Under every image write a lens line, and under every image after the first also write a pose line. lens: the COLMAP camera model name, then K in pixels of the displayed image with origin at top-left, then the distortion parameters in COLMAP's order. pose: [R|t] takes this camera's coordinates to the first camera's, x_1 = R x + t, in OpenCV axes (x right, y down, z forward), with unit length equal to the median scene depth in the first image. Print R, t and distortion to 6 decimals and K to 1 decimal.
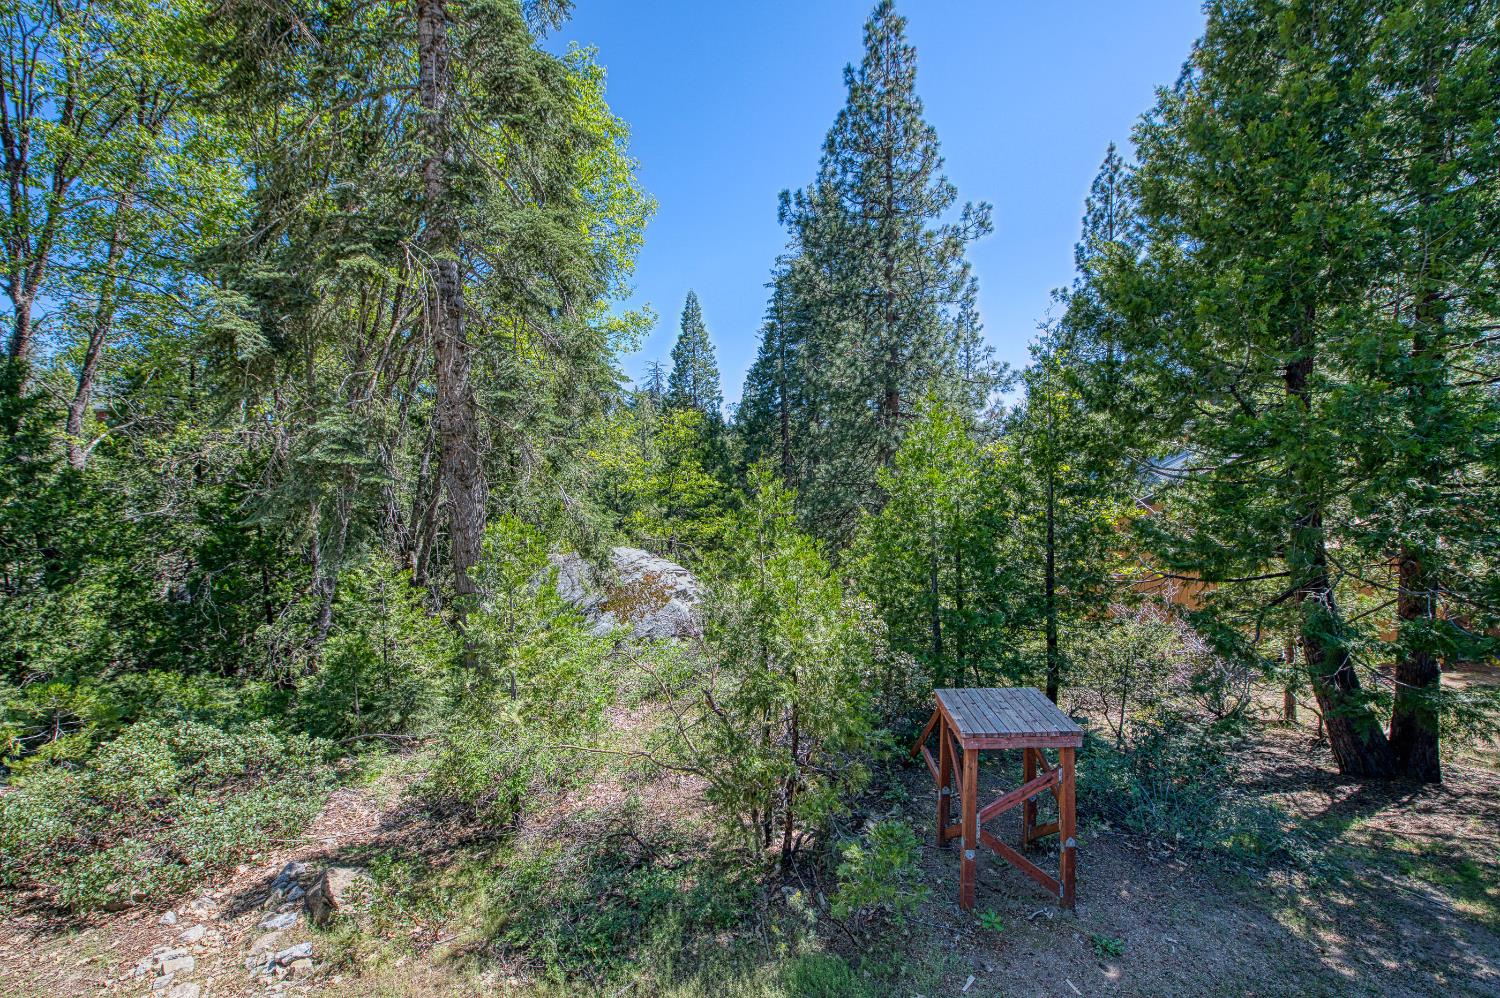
lens RADIAL K [[593.7, 0, 751.9], [0, 593.7, 496.2], [0, 0, 1]] dist [-0.017057, 0.000146]
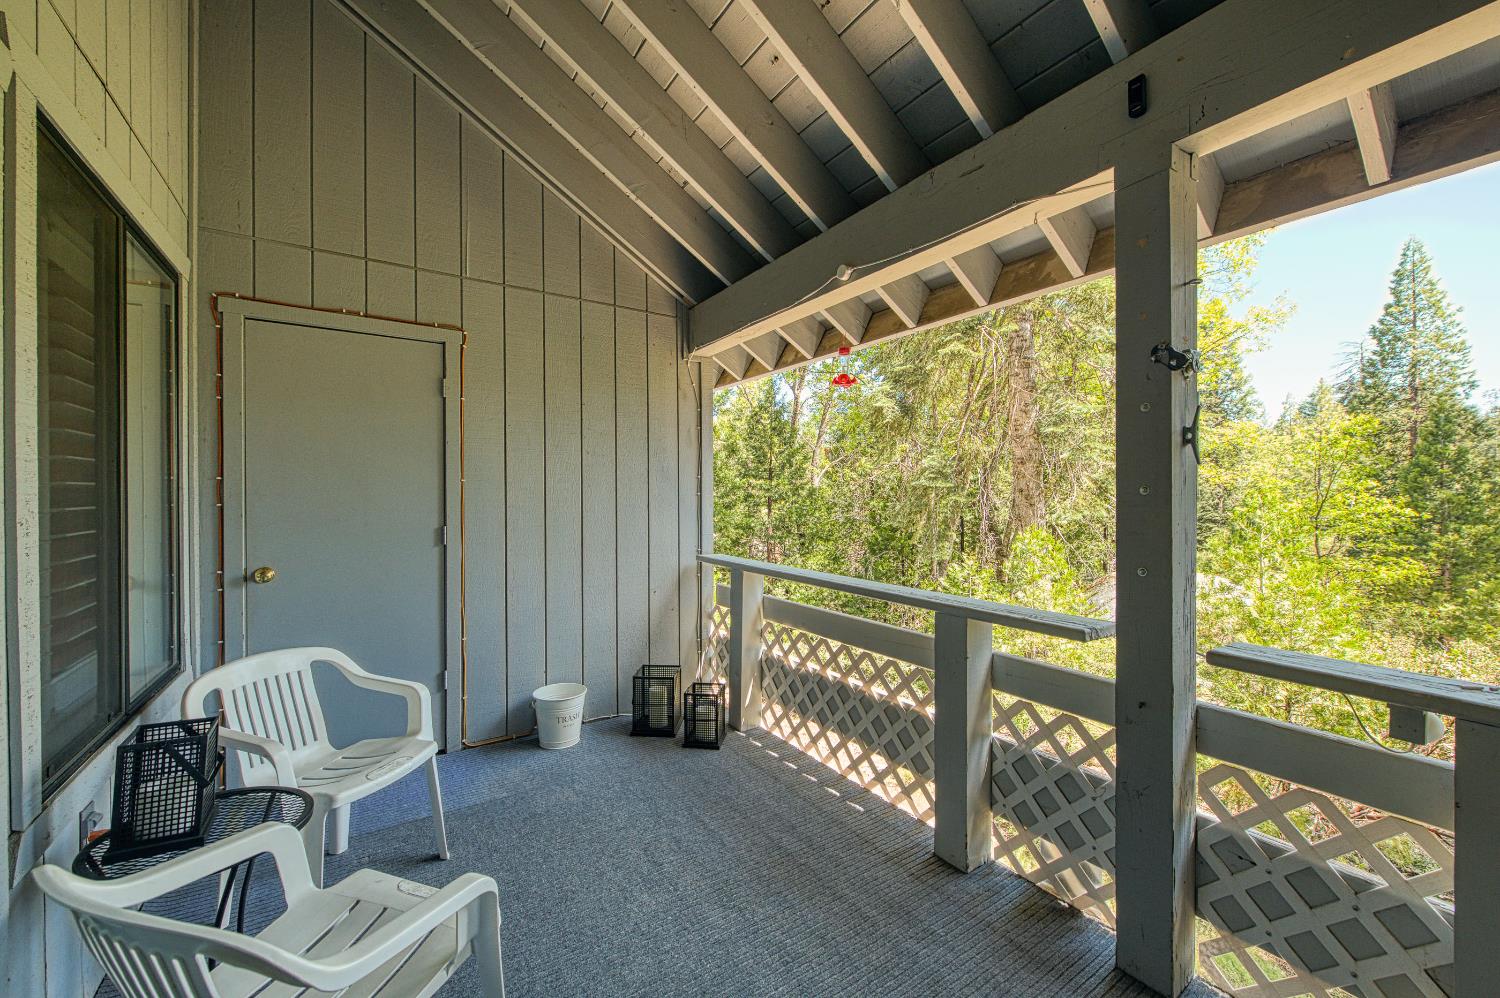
lens RADIAL K [[582.8, 0, 746.6], [0, 582.8, 498.0], [0, 0, 1]] dist [-0.000320, -0.000109]
pose [[0.558578, 0.018433, -0.829247, 0.115645], [-0.041590, 0.999118, -0.005806, 0.000776], [0.828408, 0.037732, 0.558852, -0.097874]]
